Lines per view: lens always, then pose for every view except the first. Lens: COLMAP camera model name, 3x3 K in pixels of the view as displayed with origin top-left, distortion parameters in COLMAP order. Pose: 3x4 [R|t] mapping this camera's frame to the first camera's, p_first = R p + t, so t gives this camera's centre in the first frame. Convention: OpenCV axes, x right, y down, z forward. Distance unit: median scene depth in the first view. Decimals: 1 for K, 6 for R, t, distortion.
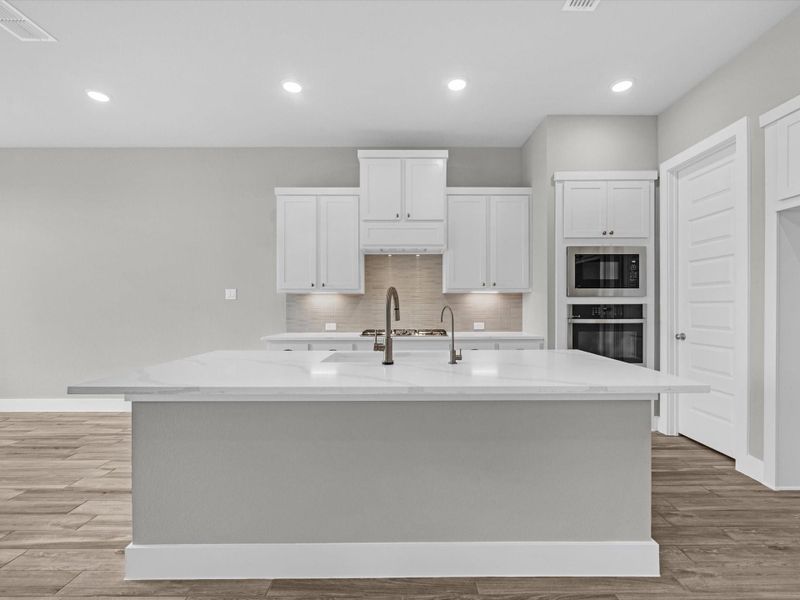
lens RADIAL K [[366.2, 0, 414.4], [0, 366.2, 308.4], [0, 0, 1]] dist [-0.002749, -0.001114]
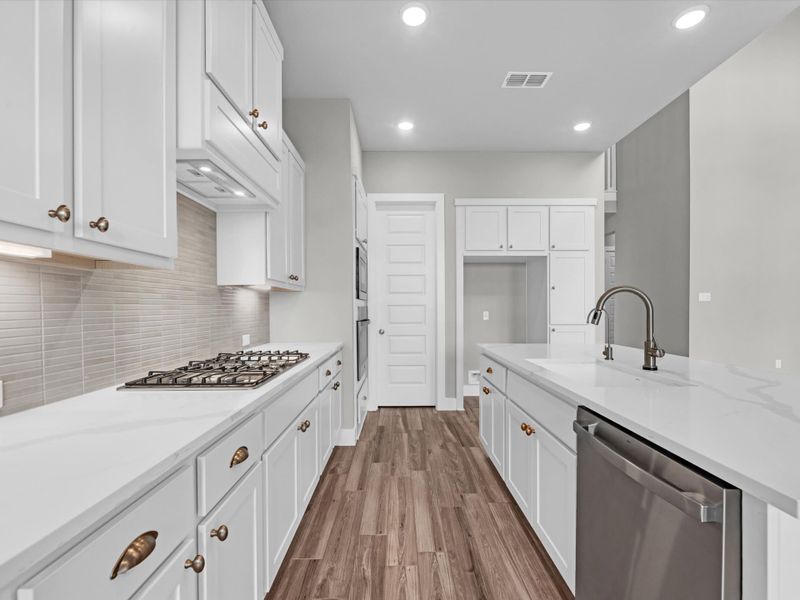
lens RADIAL K [[366.2, 0, 400.5], [0, 366.2, 307.2], [0, 0, 1]] dist [-0.002749, -0.001114]
pose [[0.002024, 0.003311, 0.999992, -0.518953], [0.009965, 0.999945, -0.003331, -0.004813], [-0.999948, 0.009971, 0.001991, 0.826927]]
